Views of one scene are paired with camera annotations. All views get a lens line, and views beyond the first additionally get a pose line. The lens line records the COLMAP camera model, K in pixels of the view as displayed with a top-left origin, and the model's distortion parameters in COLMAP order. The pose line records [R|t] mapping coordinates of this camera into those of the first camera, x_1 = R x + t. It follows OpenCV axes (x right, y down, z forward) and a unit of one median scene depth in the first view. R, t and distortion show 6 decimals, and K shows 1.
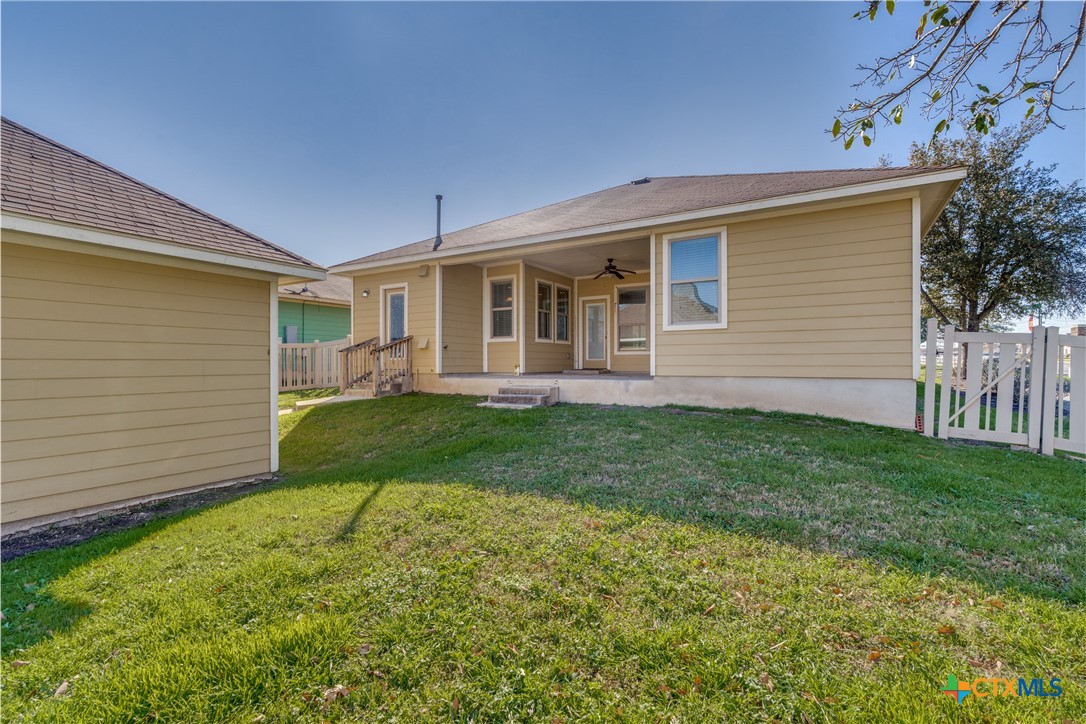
lens RADIAL K [[491.6, 0, 543.0], [0, 491.6, 362.0], [0, 0, 1]] dist [0.001031, 0.000108]
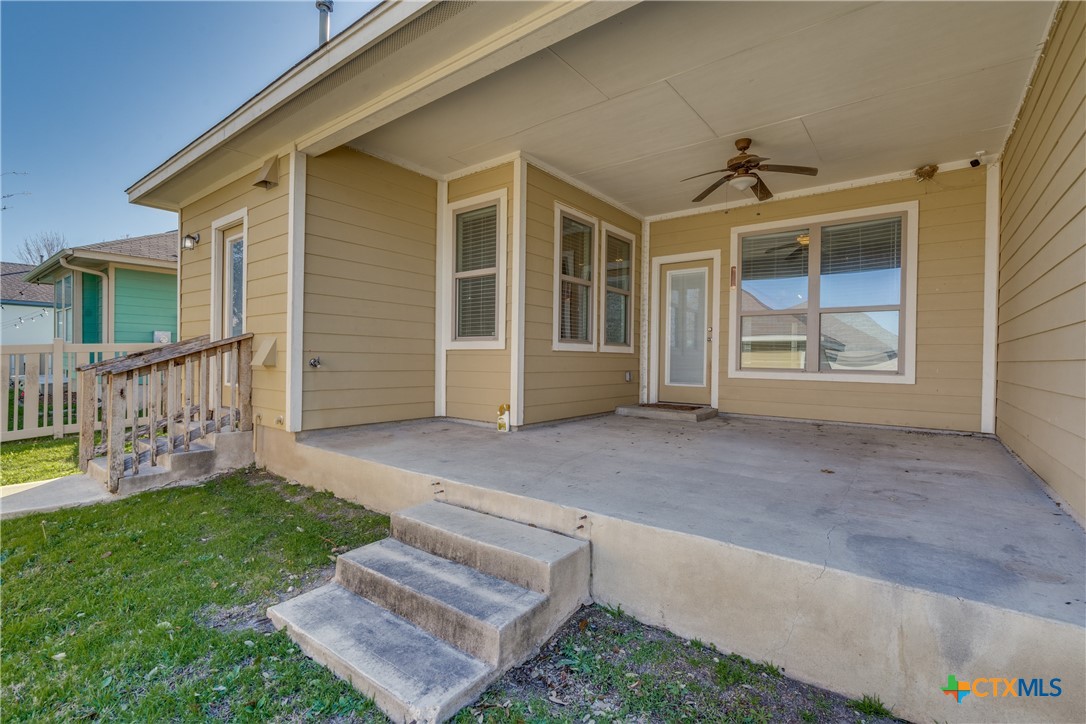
lens RADIAL K [[491.6, 0, 543.0], [0, 491.6, 362.0], [0, 0, 1]] dist [0.001031, 0.000108]
pose [[0.993193, 0.017921, -0.115092, 0.026224], [-0.016653, 0.999790, 0.011974, -0.035405], [0.115282, -0.009976, 0.993283, 0.567903]]
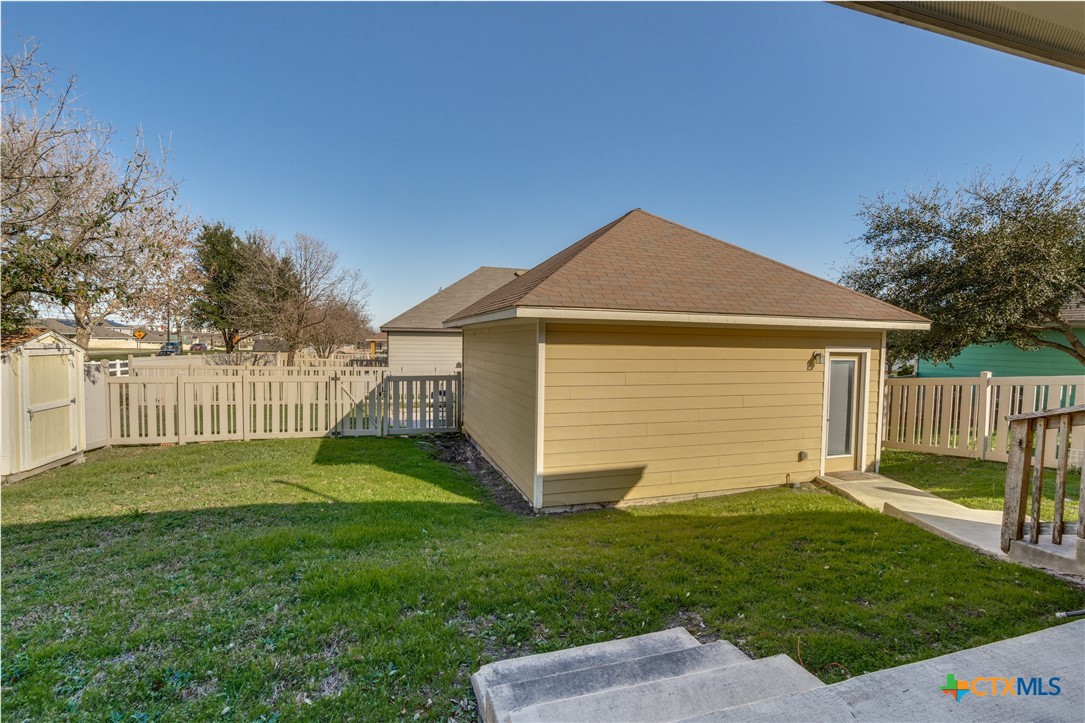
lens RADIAL K [[491.2, 0, 542.5], [0, 491.2, 361.5], [0, 0, 1]] dist [0.001031, 0.000108]
pose [[-0.661563, 0.030939, -0.749251, 0.096488], [-0.011302, 0.998624, 0.051216, -0.062041], [0.749804, 0.042351, -0.660303, 0.816532]]
